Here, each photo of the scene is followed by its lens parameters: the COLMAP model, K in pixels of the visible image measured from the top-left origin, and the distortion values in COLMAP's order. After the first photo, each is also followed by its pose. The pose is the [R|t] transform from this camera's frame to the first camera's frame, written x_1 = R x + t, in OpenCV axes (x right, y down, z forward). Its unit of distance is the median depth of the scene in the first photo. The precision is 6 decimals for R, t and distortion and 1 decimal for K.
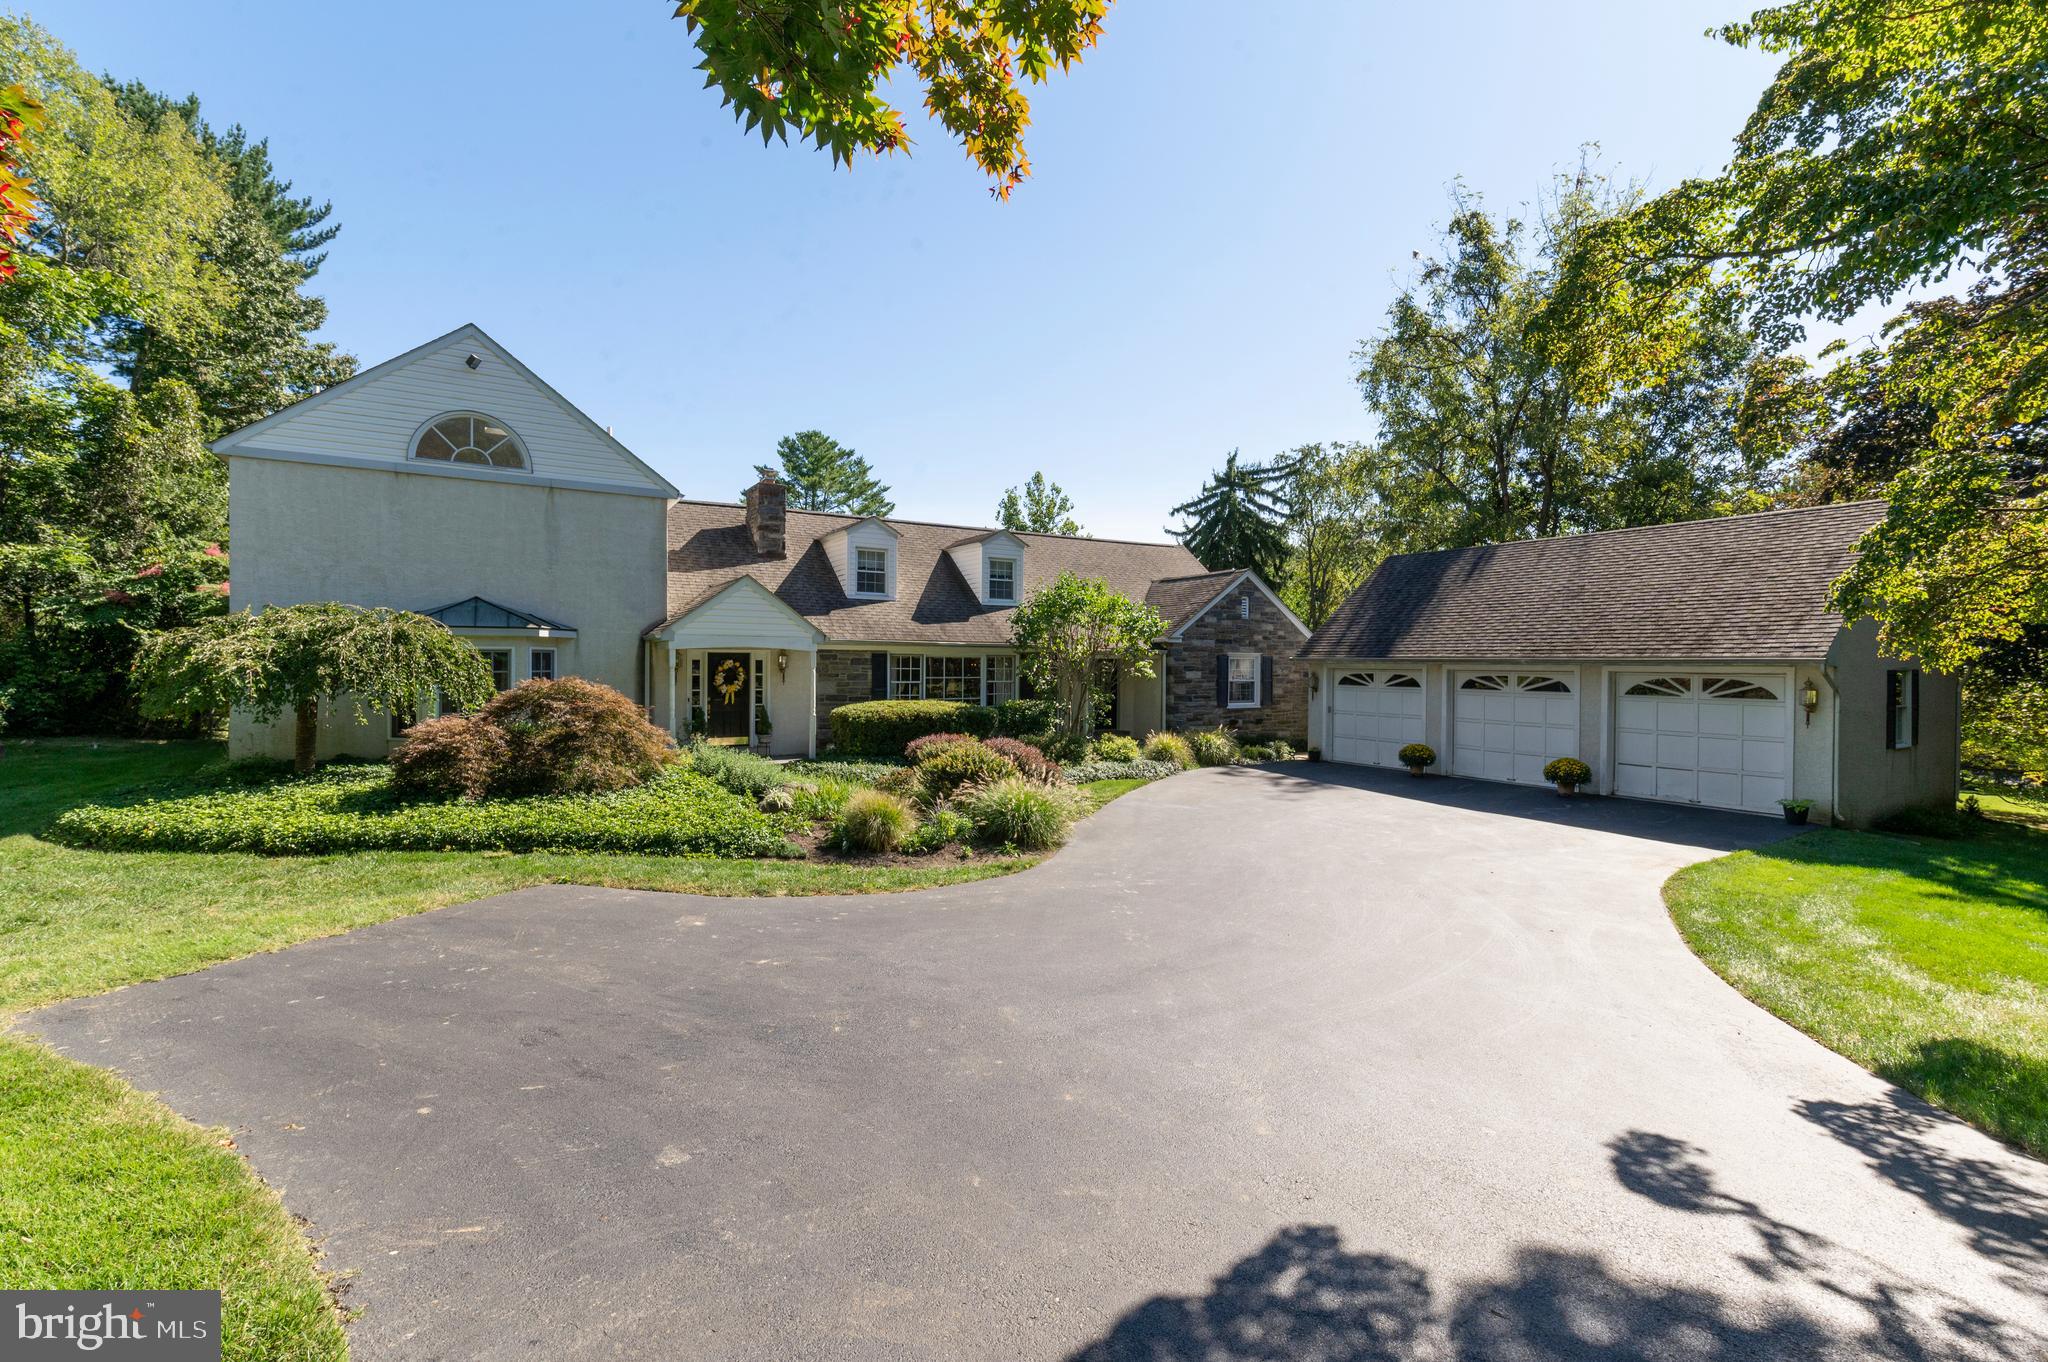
lens RADIAL K [[885.2, 0, 1028.8], [0, 885.2, 672.4], [0, 0, 1]] dist [0.003205, -0.001838]
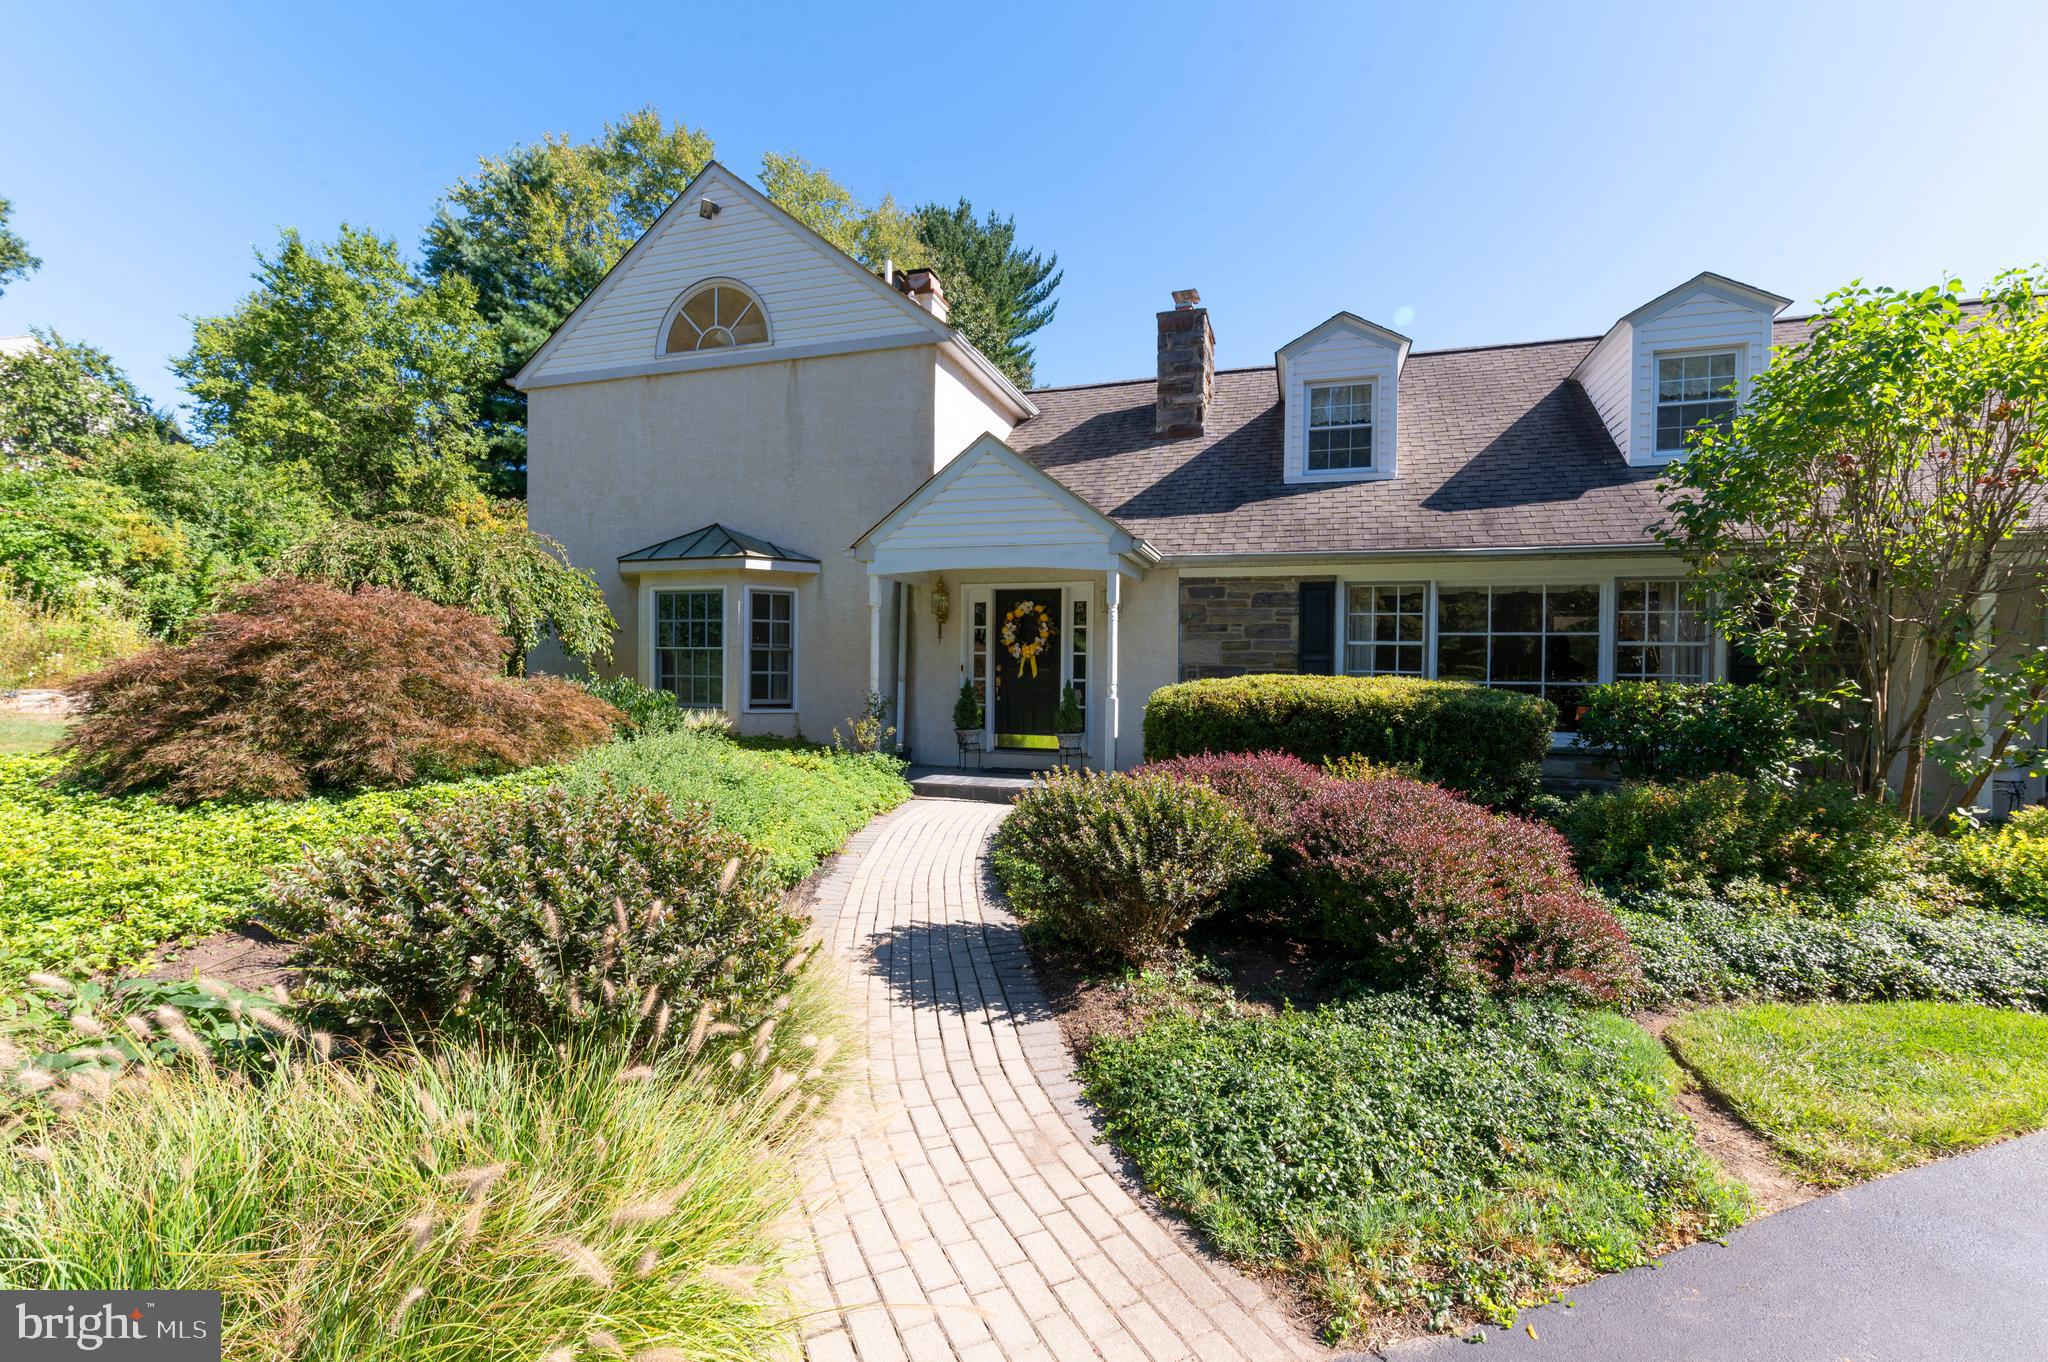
lens RADIAL K [[885.2, 0, 1013.8], [0, 885.2, 674.0], [0, 0, 1]] dist [0.003205, -0.001838]
pose [[0.641412, 0.003986, -0.767186, 0.093414], [-0.020245, 0.999726, -0.011732, 0.037351], [0.766930, 0.023057, 0.641317, 0.575335]]
